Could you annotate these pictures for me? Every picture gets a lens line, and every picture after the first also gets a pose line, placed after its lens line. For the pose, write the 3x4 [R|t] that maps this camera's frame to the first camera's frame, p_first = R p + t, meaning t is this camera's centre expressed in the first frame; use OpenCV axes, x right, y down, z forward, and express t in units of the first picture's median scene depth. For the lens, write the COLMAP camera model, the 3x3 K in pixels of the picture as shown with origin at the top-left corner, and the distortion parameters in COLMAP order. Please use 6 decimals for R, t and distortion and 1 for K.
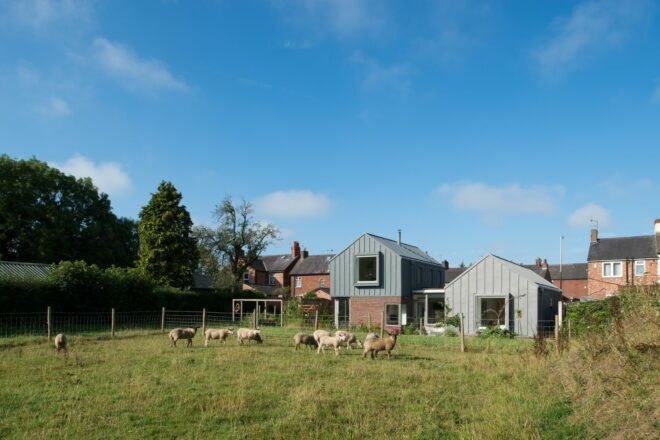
lens RADIAL K [[462.3, 0, 330.0], [0, 462.3, 220.0], [0, 0, 1]] dist [-0.021307, -0.000011]
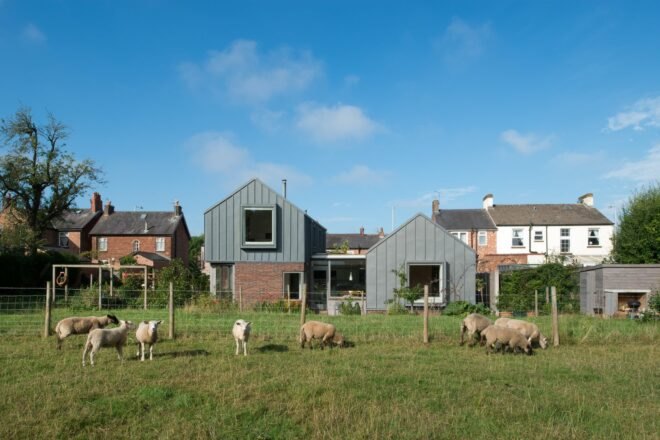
lens RADIAL K [[462.3, 0, 330.0], [0, 462.3, 220.0], [0, 0, 1]] dist [-0.021307, -0.000011]
pose [[0.894807, 0.048303, 0.443832, -0.115014], [-0.078526, 0.995660, 0.049956, 0.039733], [-0.439493, -0.079553, 0.894716, 0.223157]]
